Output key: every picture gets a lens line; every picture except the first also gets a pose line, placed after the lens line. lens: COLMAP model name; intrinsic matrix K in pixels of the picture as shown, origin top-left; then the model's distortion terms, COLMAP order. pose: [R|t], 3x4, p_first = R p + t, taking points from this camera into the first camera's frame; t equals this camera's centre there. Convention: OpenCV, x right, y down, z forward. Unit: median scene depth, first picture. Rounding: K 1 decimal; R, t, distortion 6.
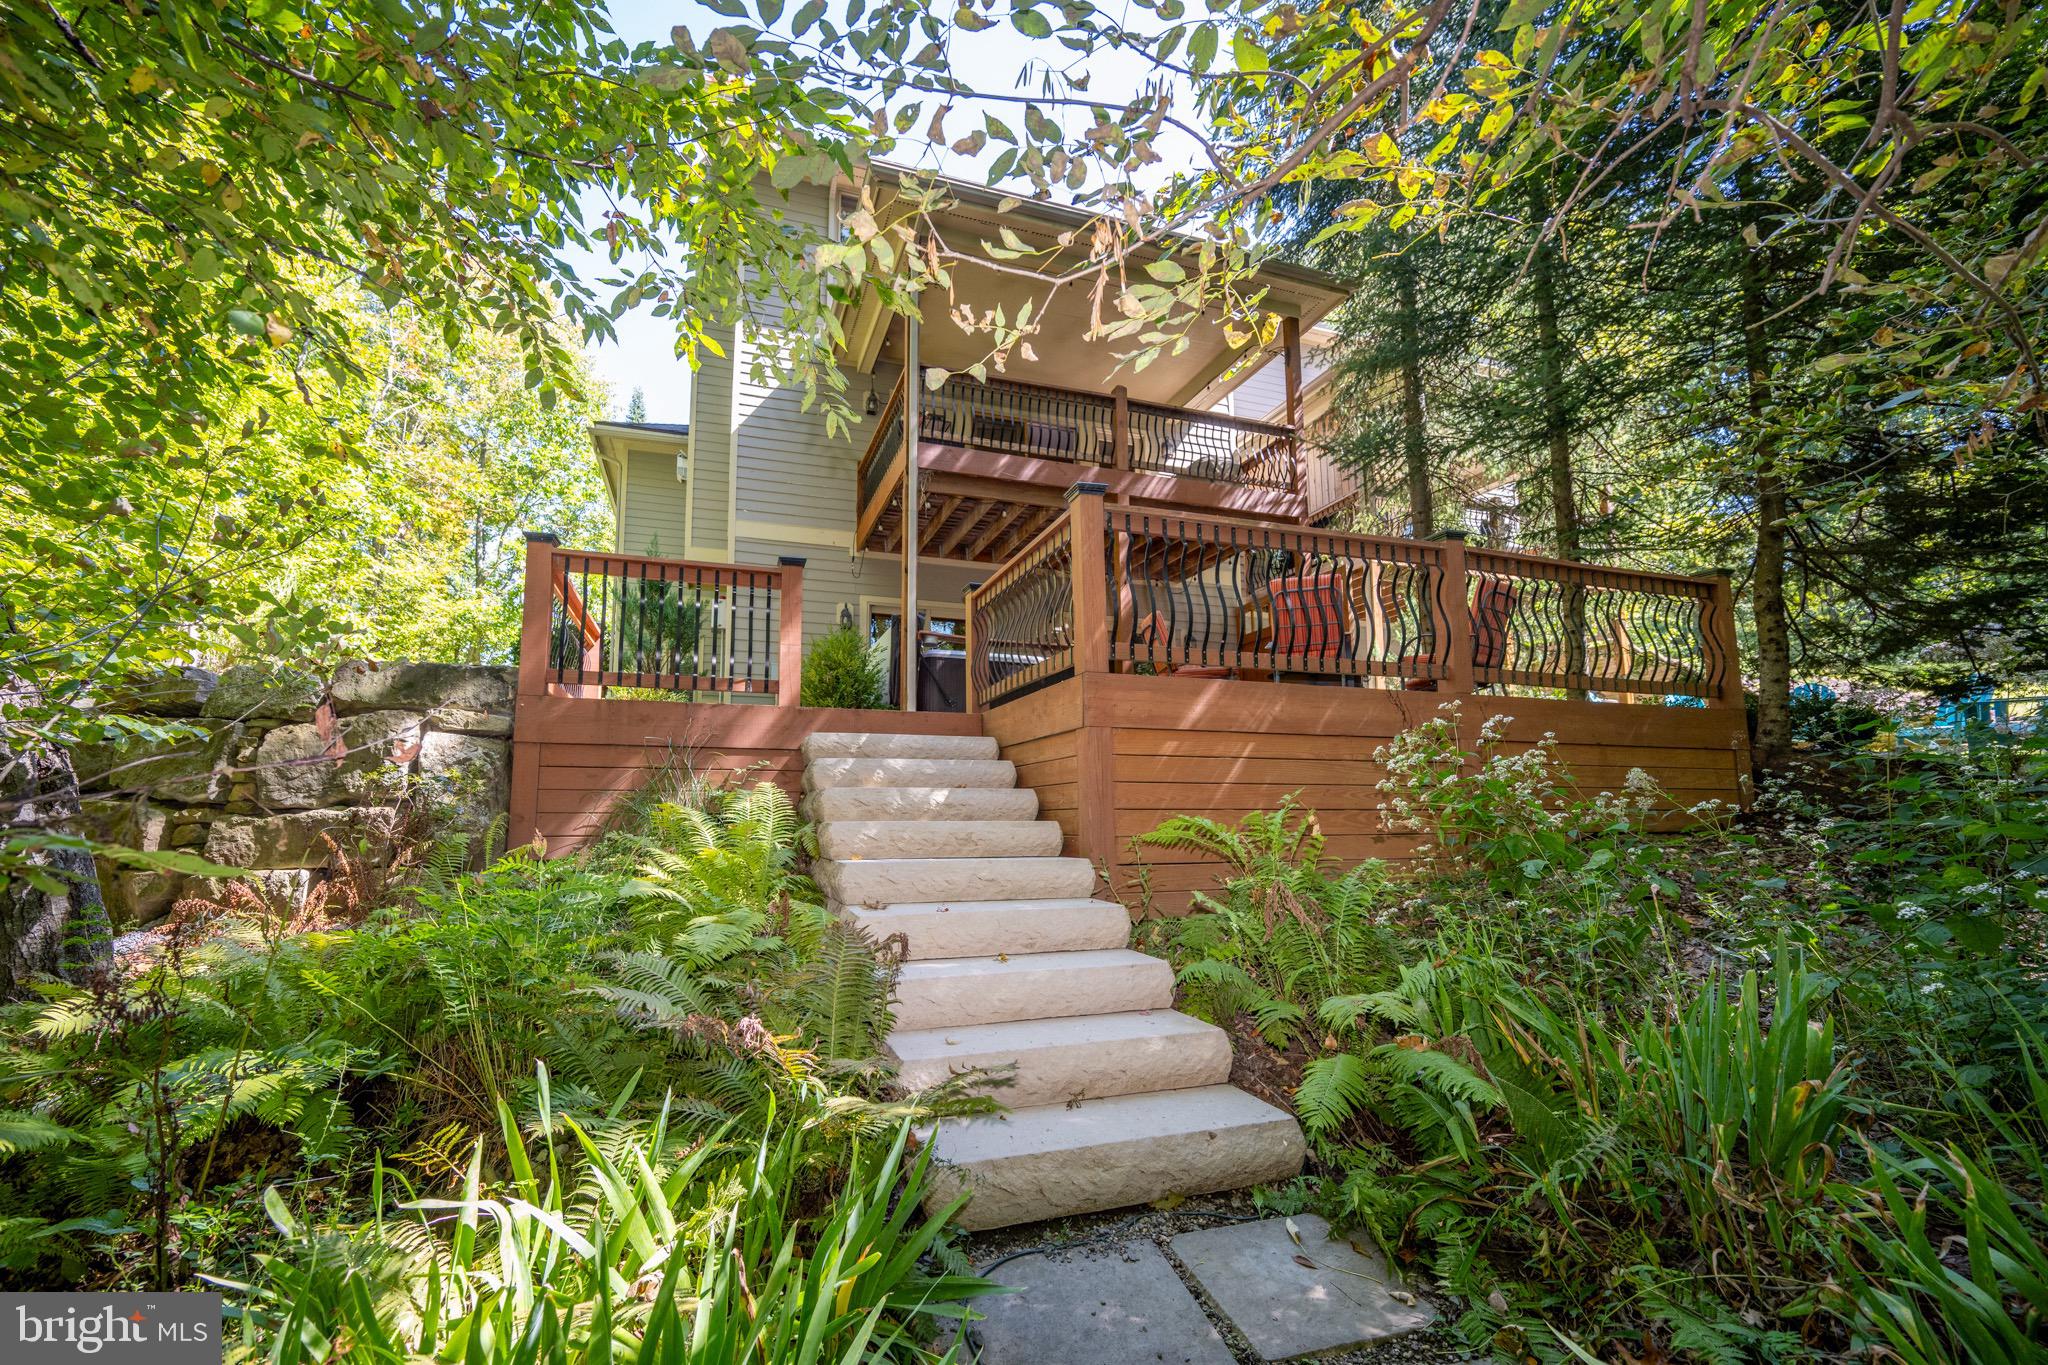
lens RADIAL K [[853.3, 0, 1013.7], [0, 853.3, 684.5], [0, 0, 1]] dist [0.000873, -0.000211]
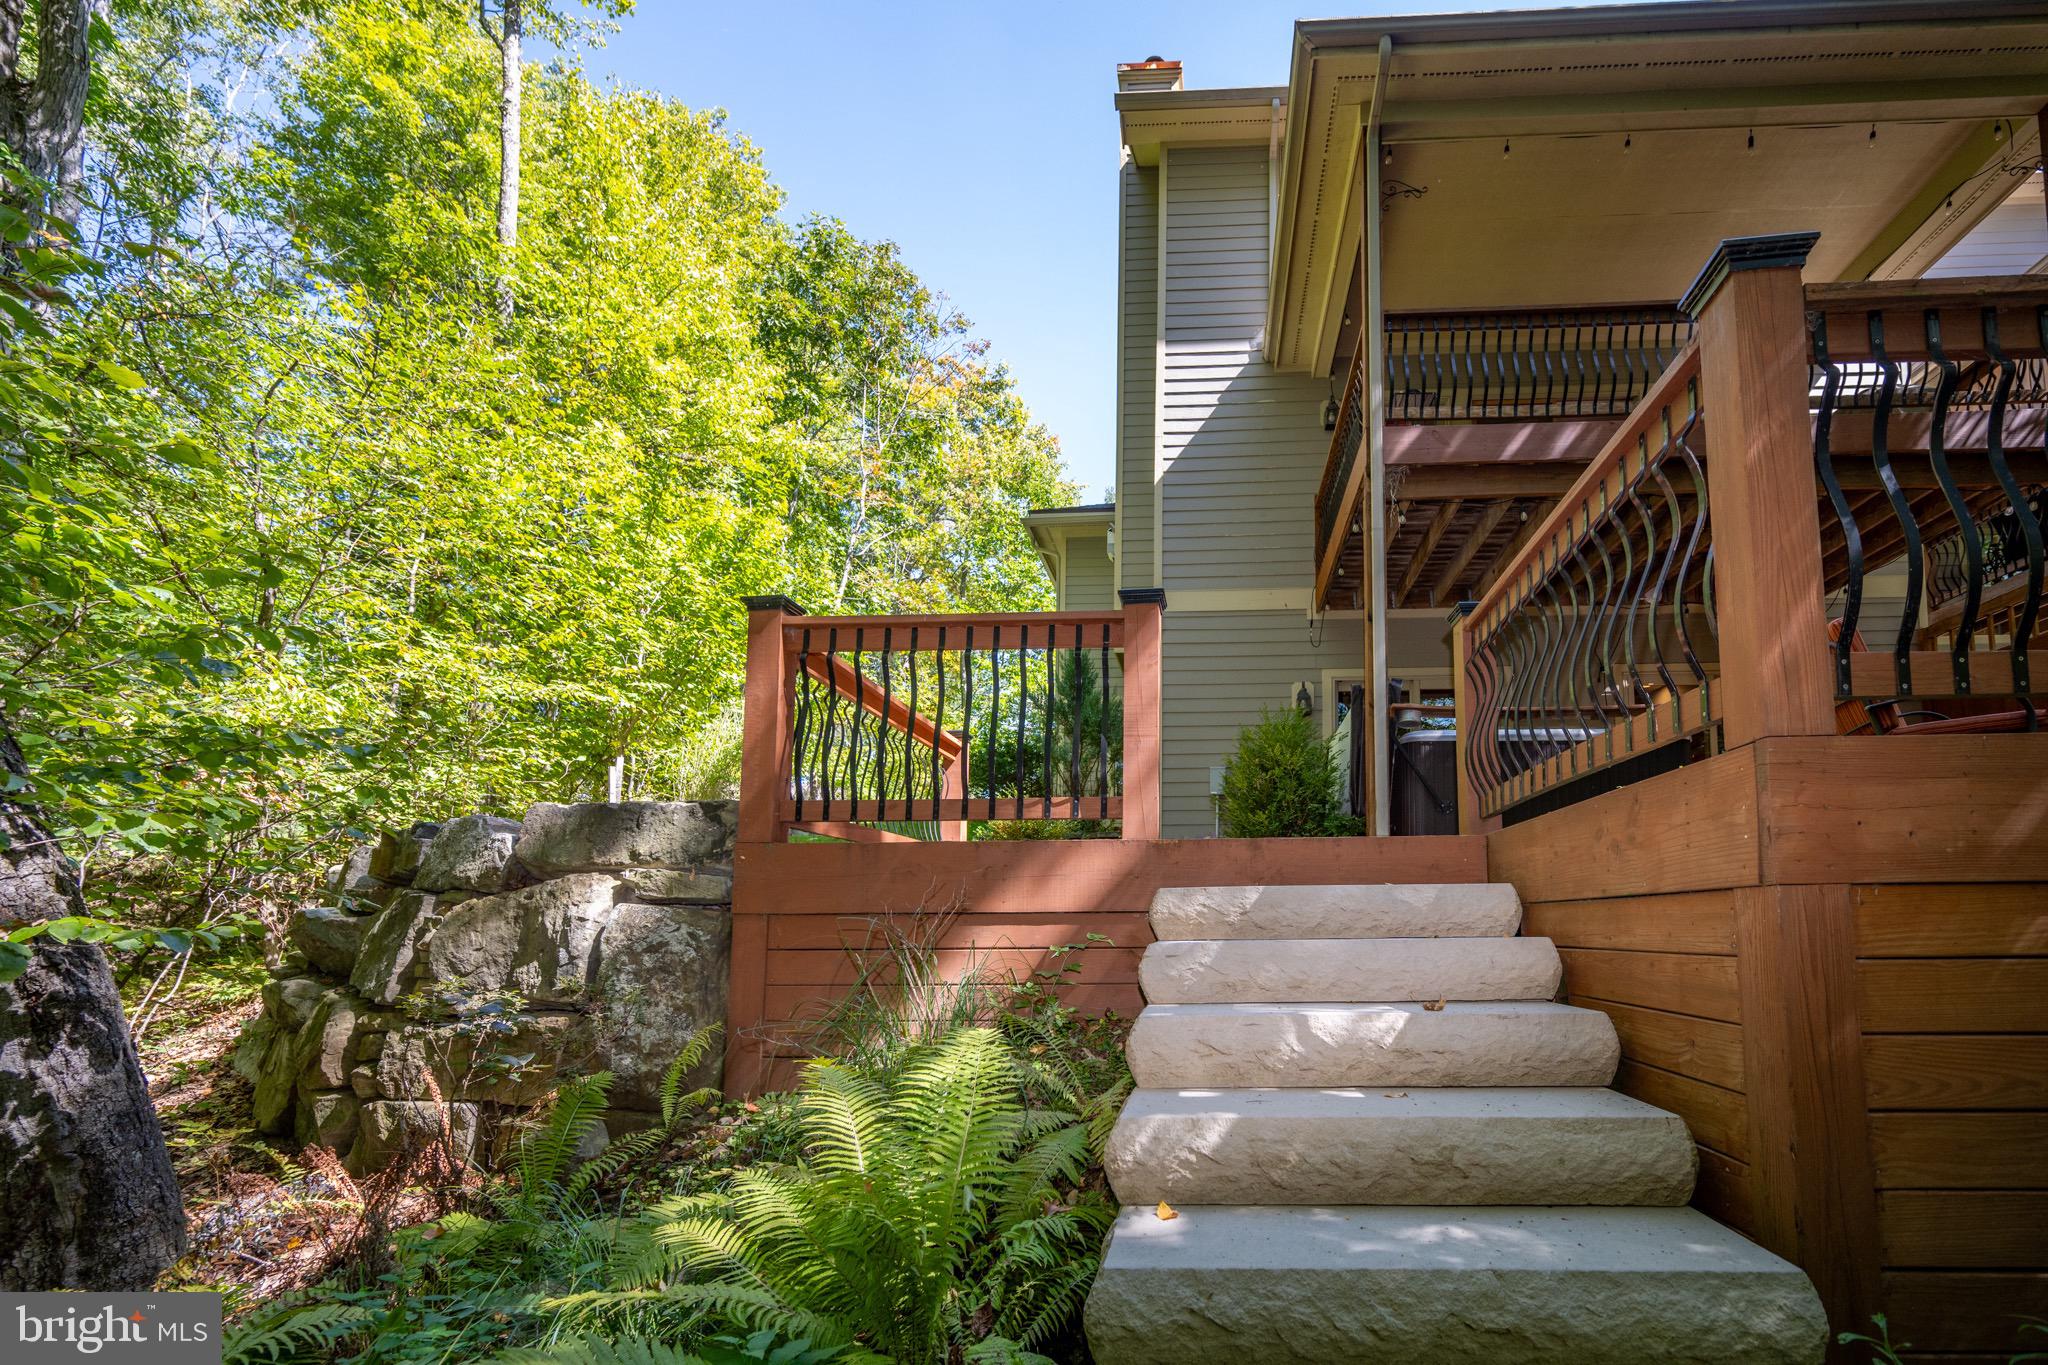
lens RADIAL K [[865.9, 0, 1150.9], [0, 865.9, 882.1], [0, 0, 1]] dist [0.000877, 0.000151]
pose [[0.912574, -0.014327, -0.408659, -0.004278], [0.060717, 0.993055, 0.100772, -0.003035], [0.404378, -0.116774, 0.907107, 0.262843]]
